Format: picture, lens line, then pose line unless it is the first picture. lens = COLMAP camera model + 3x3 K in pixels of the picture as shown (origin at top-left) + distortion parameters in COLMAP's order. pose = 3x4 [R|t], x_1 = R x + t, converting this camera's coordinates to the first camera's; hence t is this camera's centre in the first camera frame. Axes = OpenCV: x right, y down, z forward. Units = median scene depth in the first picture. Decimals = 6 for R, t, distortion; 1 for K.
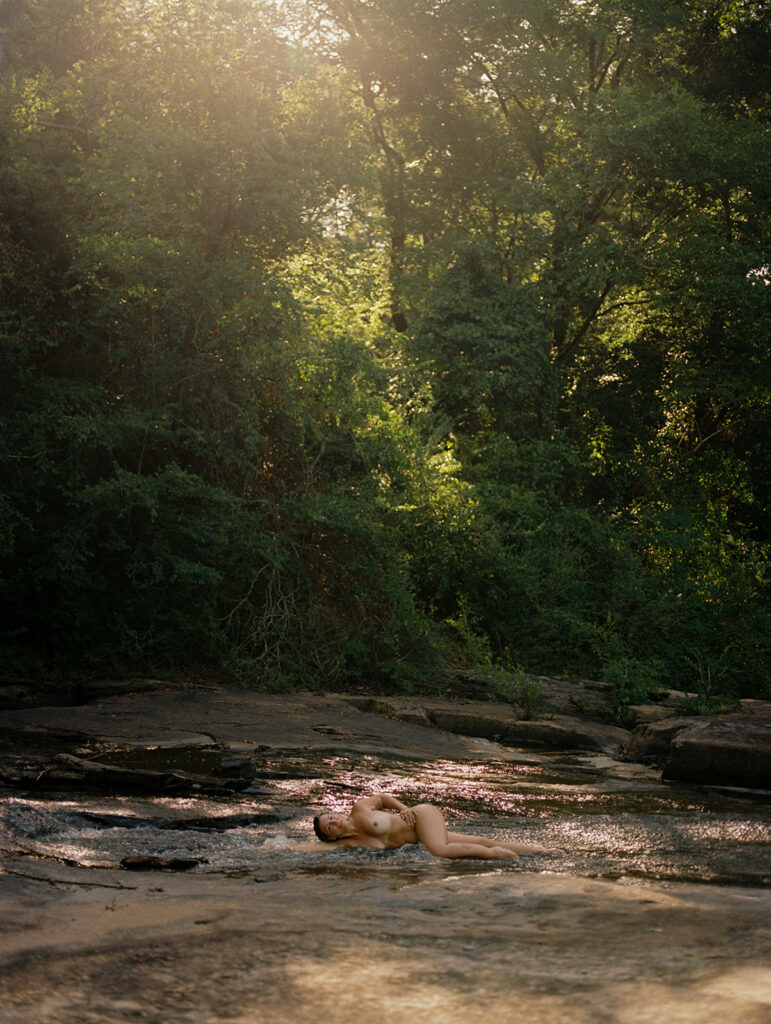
lens RADIAL K [[1522.4, 0, 385.5], [0, 1522.4, 512.0], [0, 0, 1]] dist [-0.060501, -0.057887]
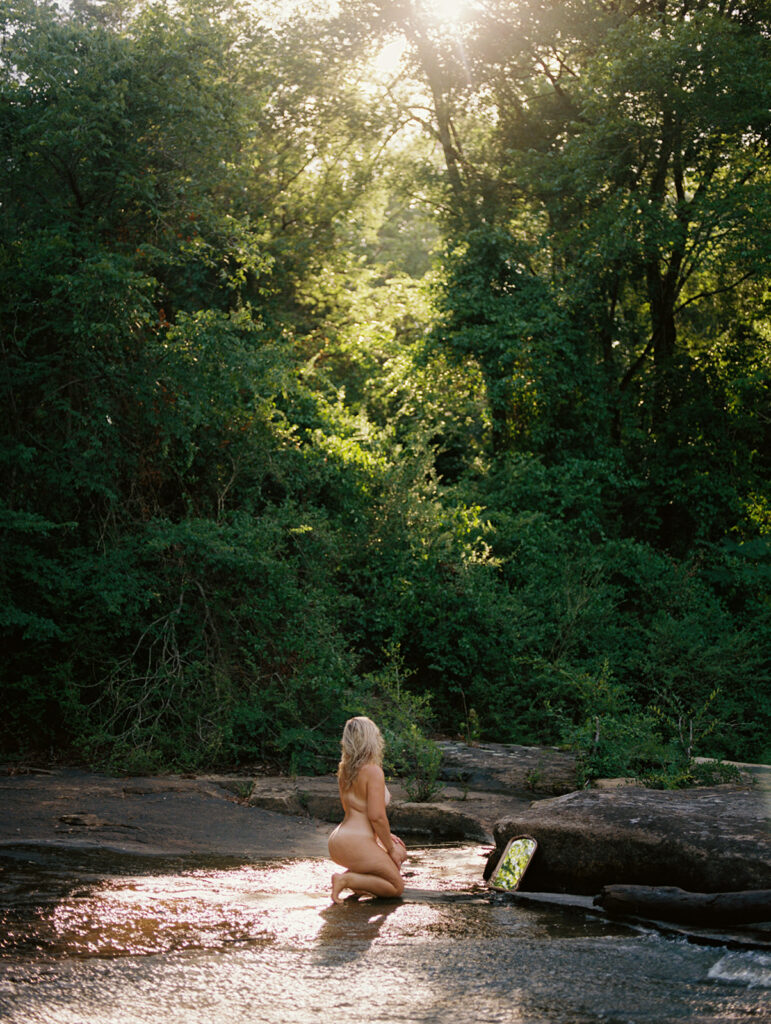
lens RADIAL K [[1522.4, 0, 385.5], [0, 1522.4, 512.0], [0, 0, 1]] dist [-0.060501, -0.057887]
pose [[0.980775, -0.065011, -0.183995, 0.205450], [0.052726, 0.996089, -0.070895, 0.046081], [0.187884, 0.059830, 0.980367, 0.255623]]
